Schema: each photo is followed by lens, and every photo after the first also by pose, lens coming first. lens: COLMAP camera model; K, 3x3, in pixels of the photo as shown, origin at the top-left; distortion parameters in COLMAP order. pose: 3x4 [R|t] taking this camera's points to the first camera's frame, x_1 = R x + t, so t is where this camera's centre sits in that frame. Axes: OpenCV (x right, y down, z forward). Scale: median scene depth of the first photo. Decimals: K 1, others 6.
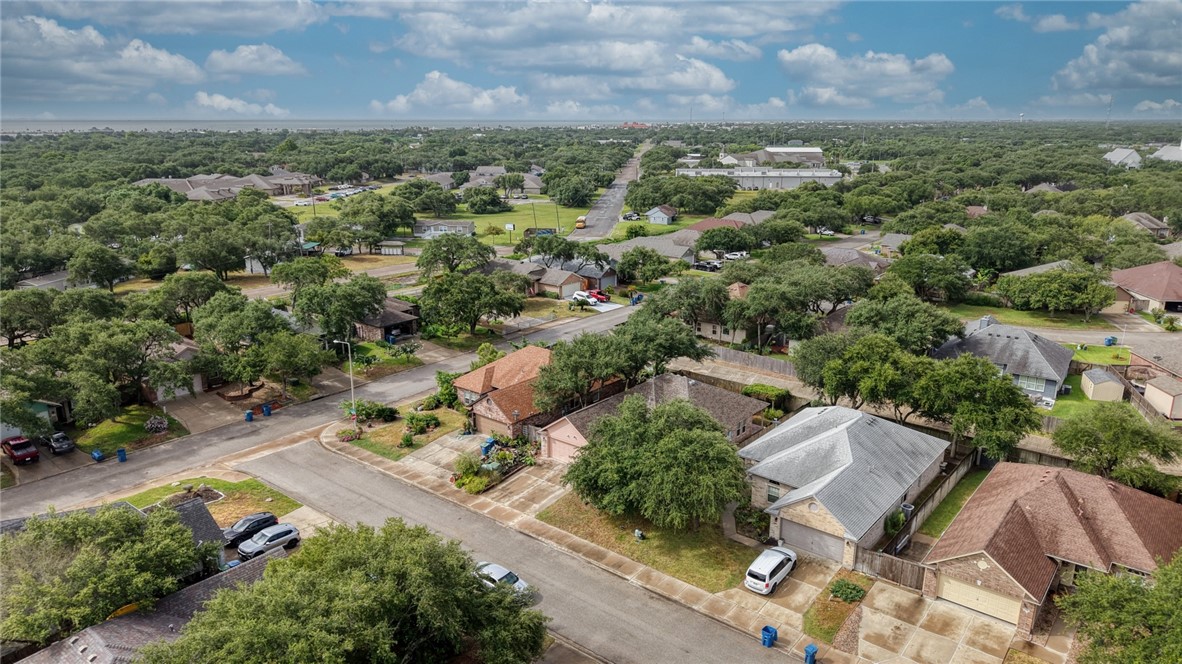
lens RADIAL K [[781.3, 0, 591.0], [0, 781.3, 332.0], [0, 0, 1]] dist [0.004297, -0.002370]
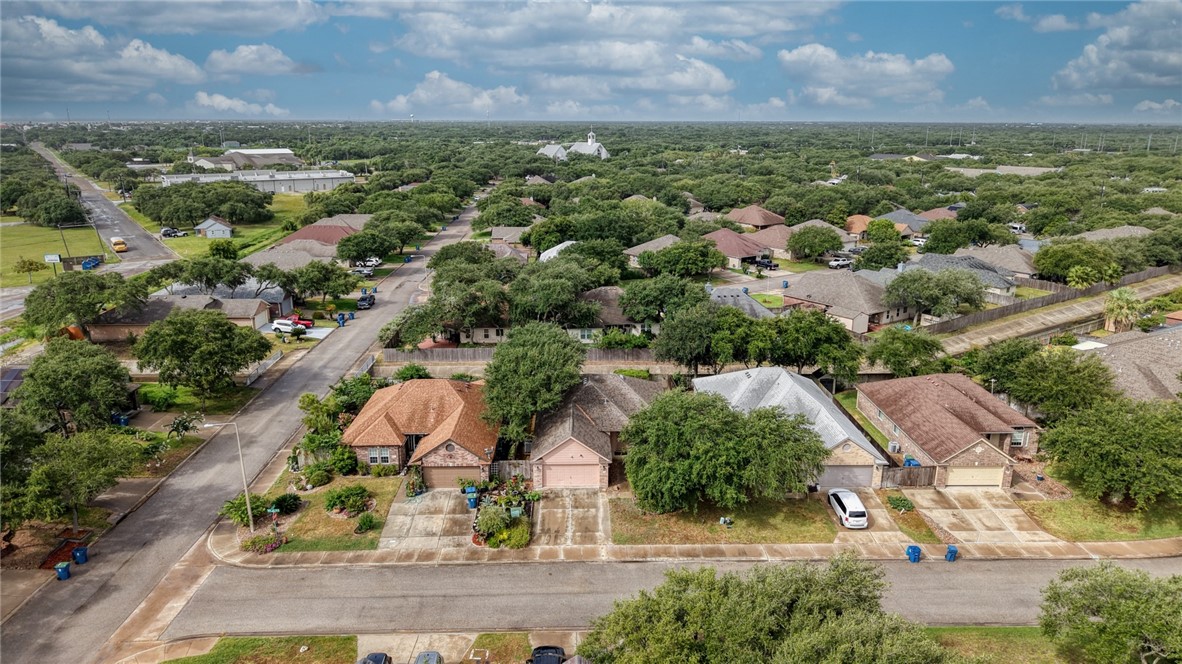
lens RADIAL K [[781.3, 0, 591.0], [0, 781.3, 332.0], [0, 0, 1]] dist [0.004297, -0.002370]
pose [[0.760595, -0.165396, 0.627806, -0.539862], [0.165547, 0.984448, 0.058792, -0.061650], [-0.627766, 0.059214, 0.776147, 0.232494]]
